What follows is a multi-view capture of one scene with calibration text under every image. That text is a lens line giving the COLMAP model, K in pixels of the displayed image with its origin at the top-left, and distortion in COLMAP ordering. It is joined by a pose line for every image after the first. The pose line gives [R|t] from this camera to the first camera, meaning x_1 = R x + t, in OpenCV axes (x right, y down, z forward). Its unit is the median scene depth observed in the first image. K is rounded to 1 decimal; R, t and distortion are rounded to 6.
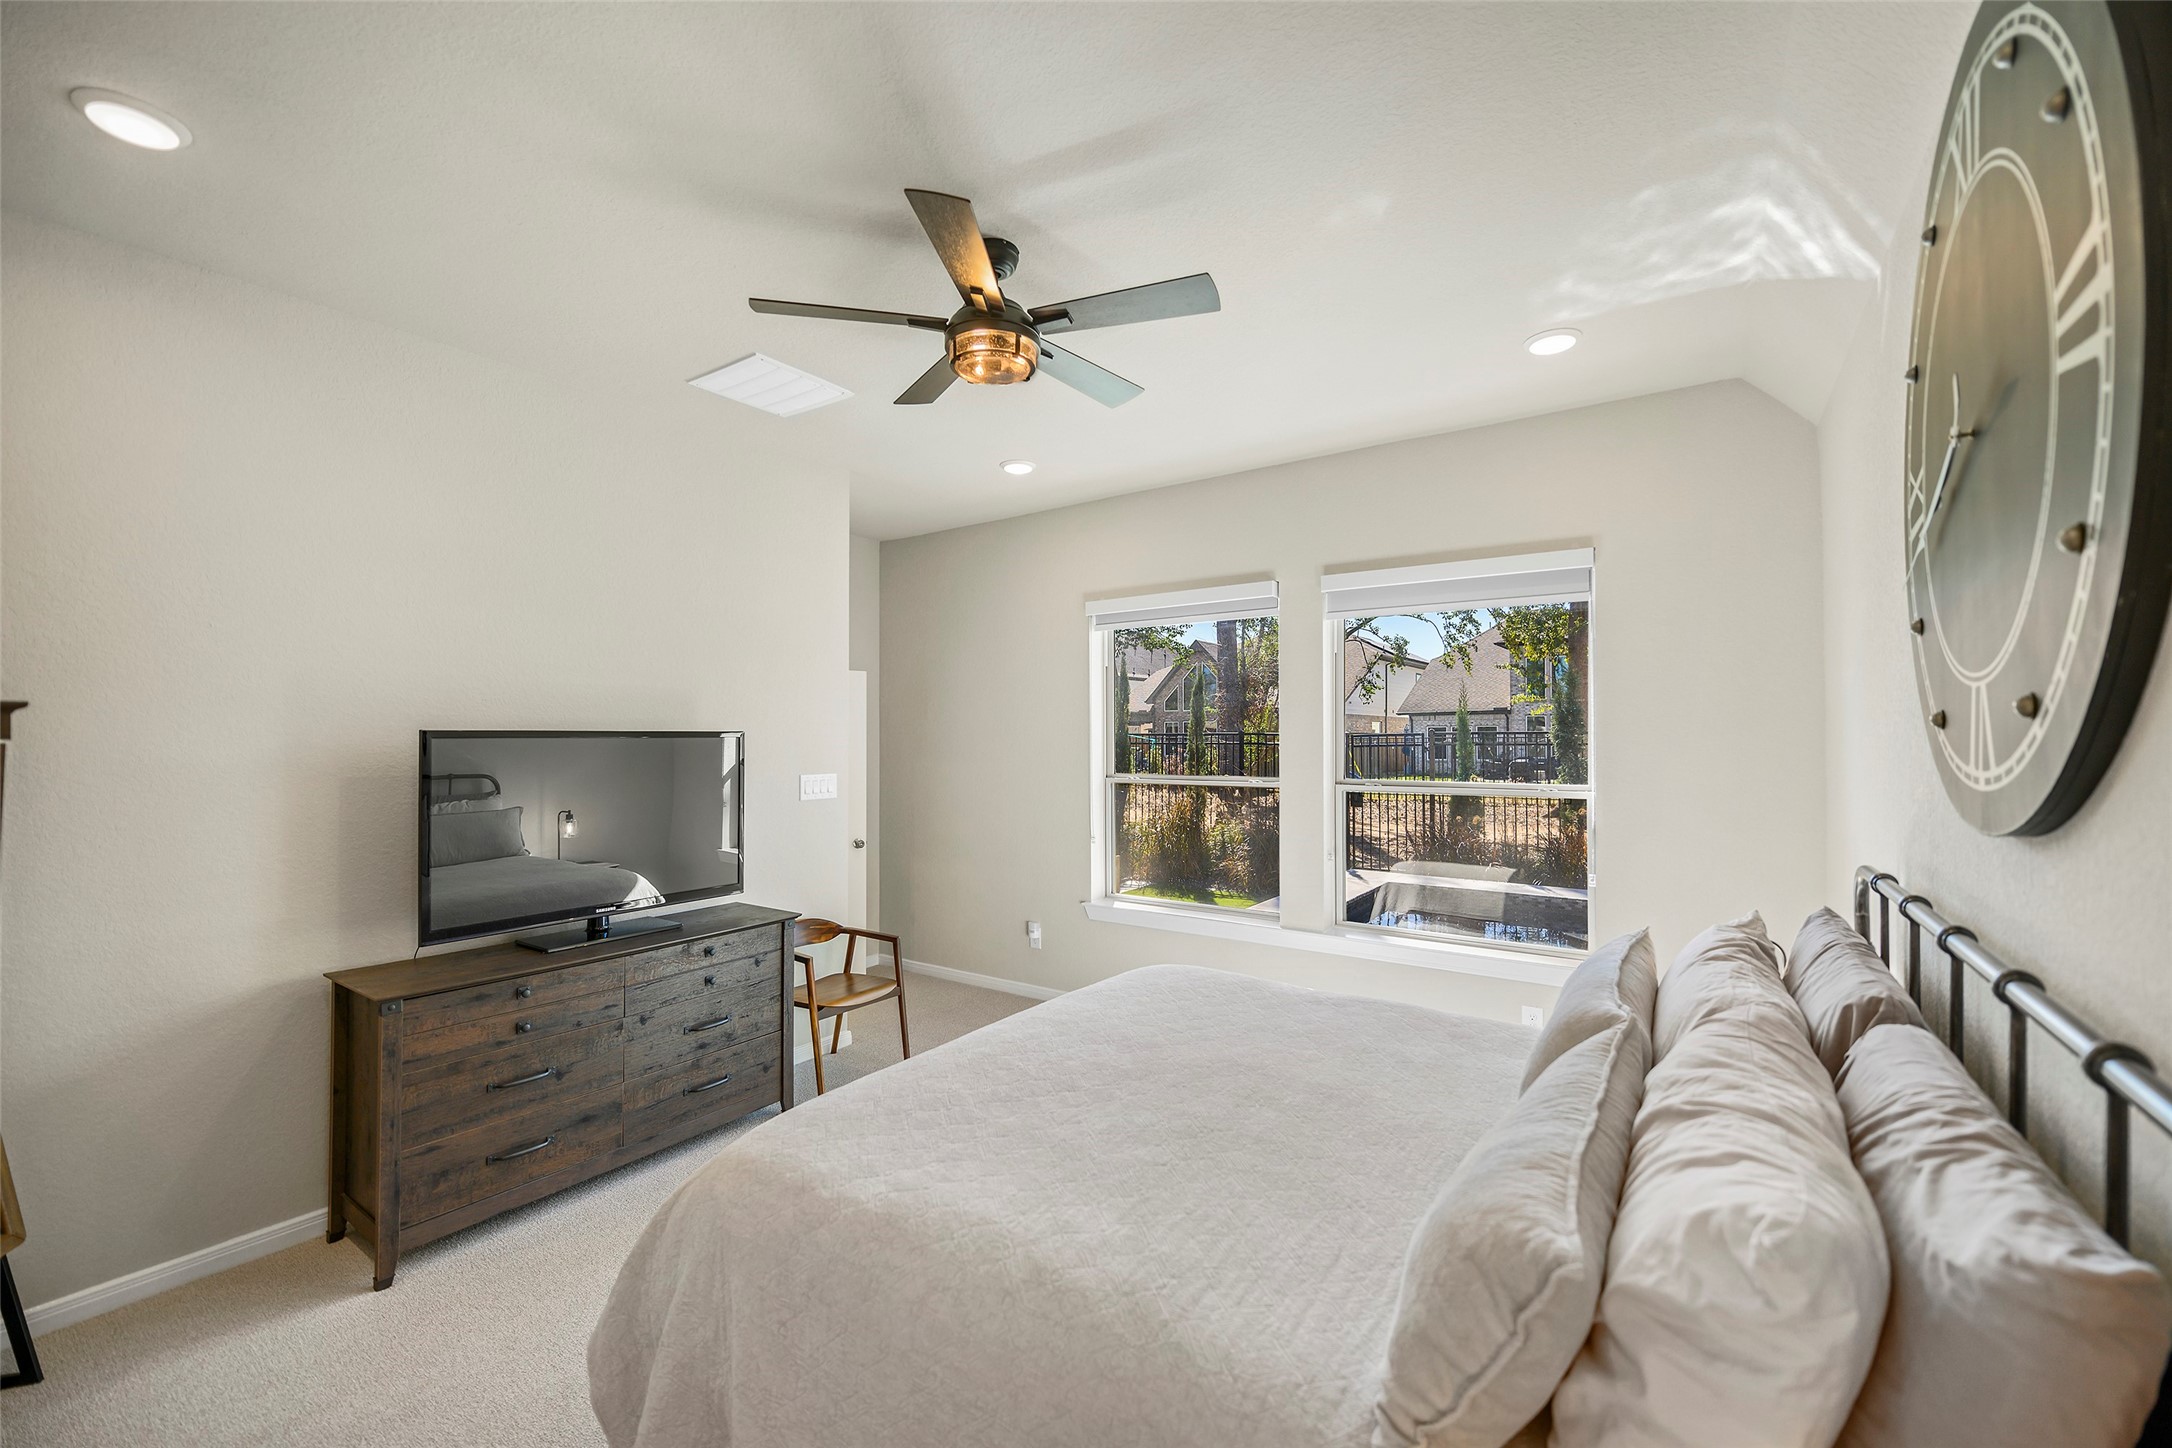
lens RADIAL K [[886.4, 0, 1086.0], [0, 886.4, 724.0], [0, 0, 1]] dist [-0.000848, -0.000184]
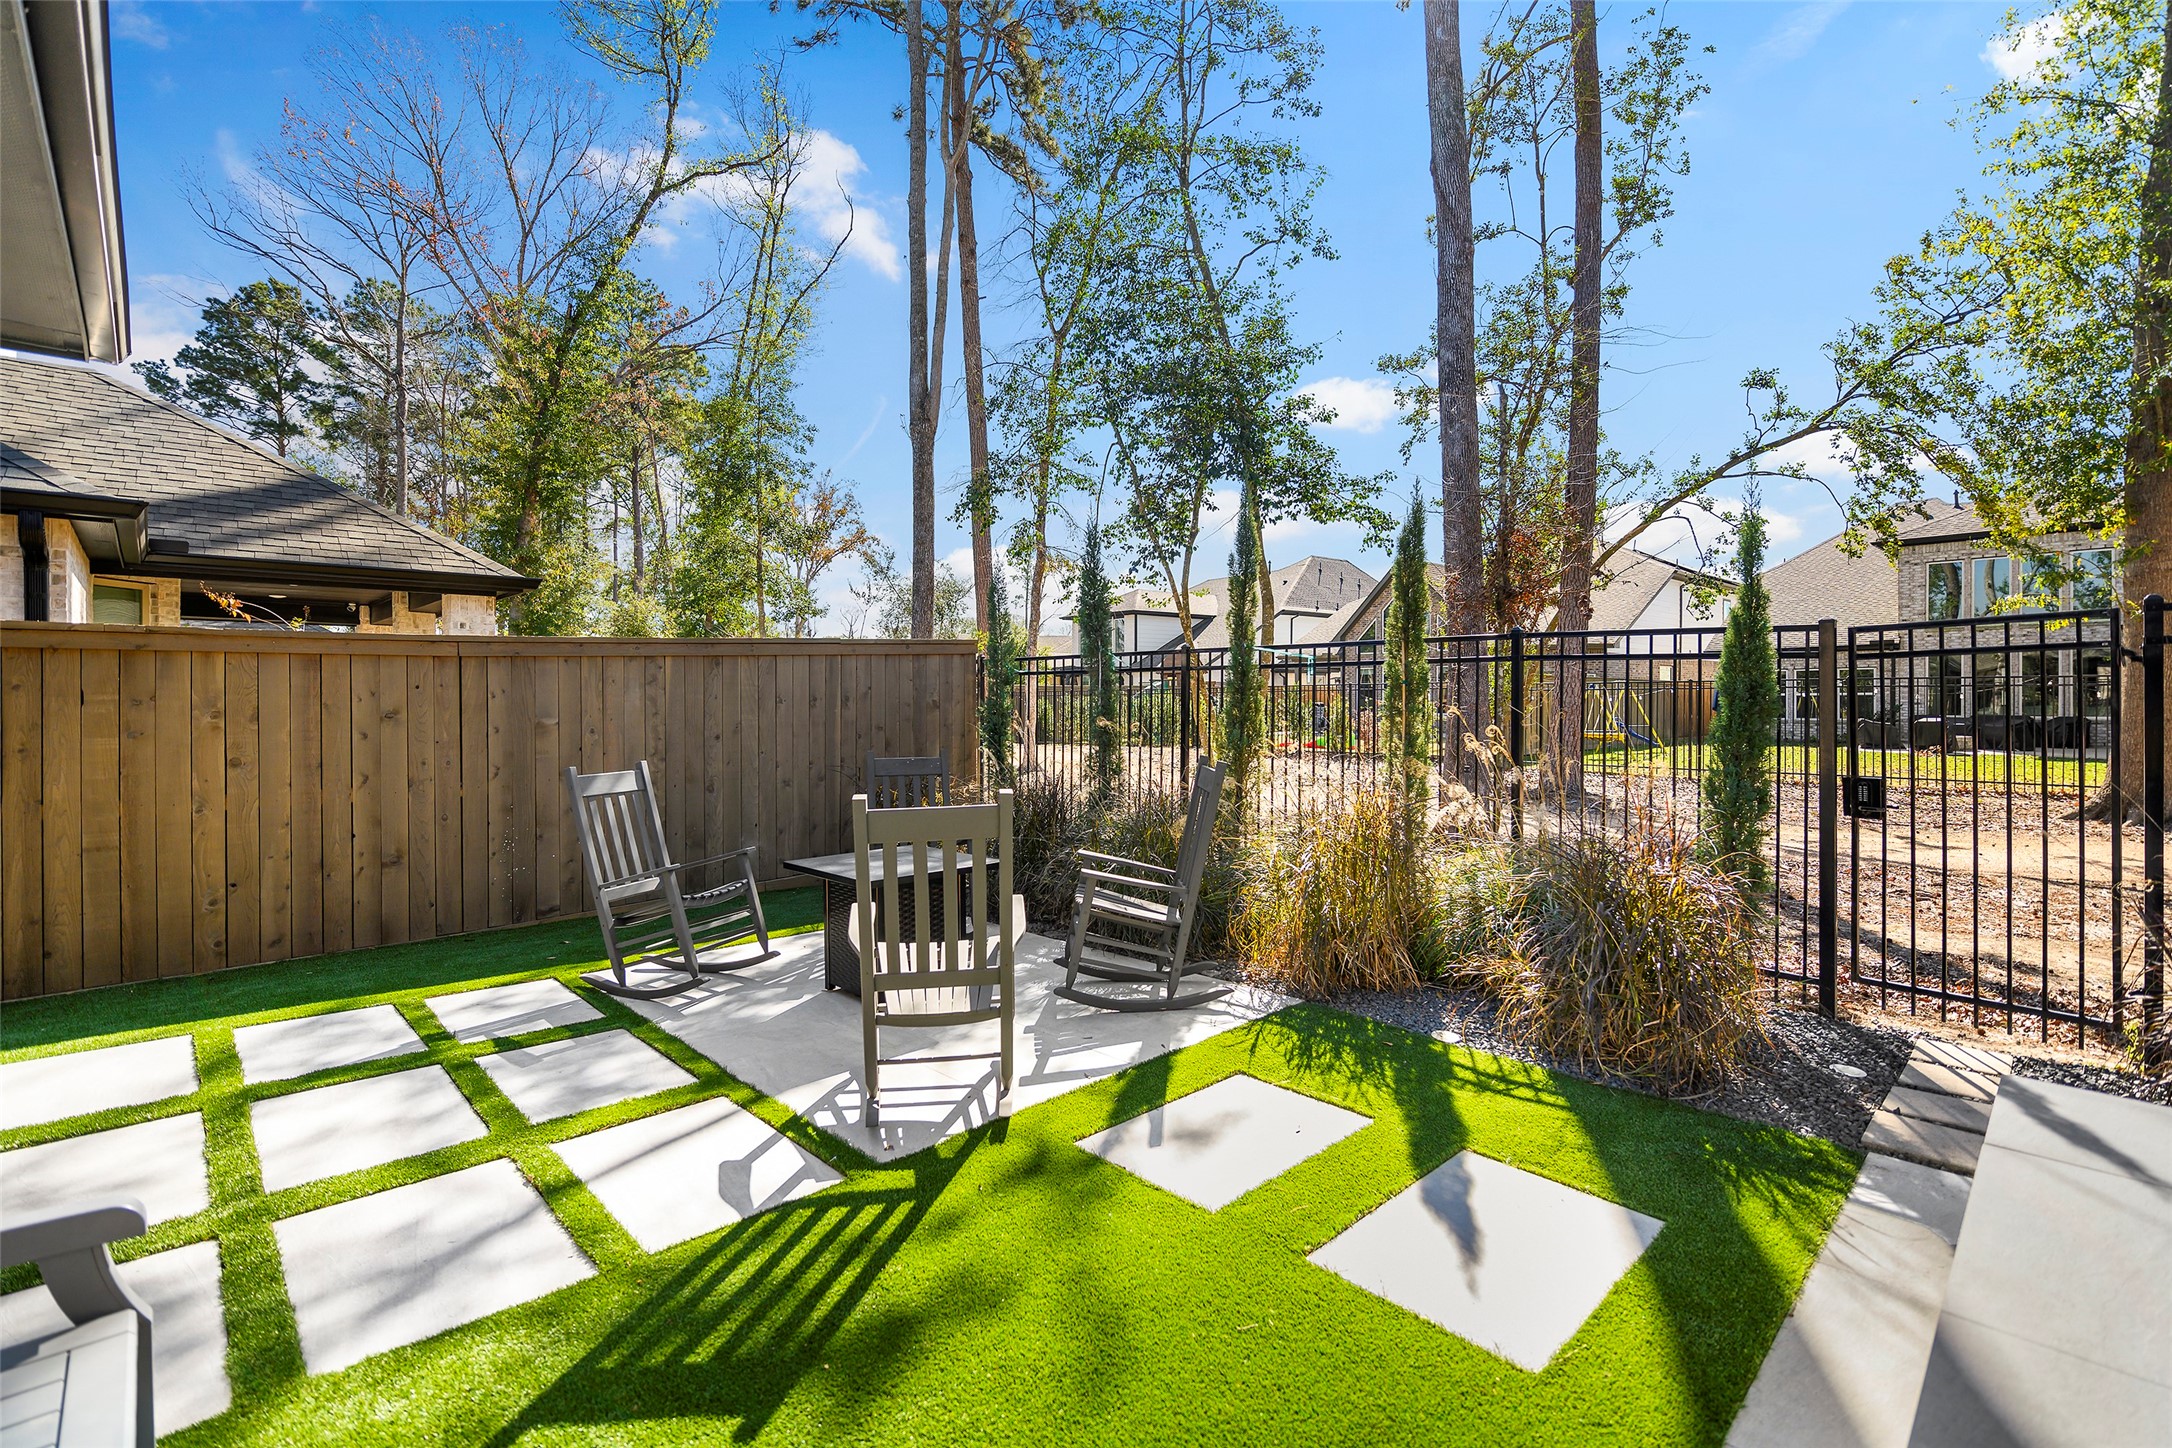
lens RADIAL K [[973.8, 0, 1088.2], [0, 973.8, 747.1], [0, 0, 1]] dist [-0.000814, -0.000055]
pose [[0.982908, 0.003329, -0.184068, 0.040243], [0.008369, 0.997995, 0.062739, 0.022360], [0.183908, -0.063207, 0.980909, 0.339088]]
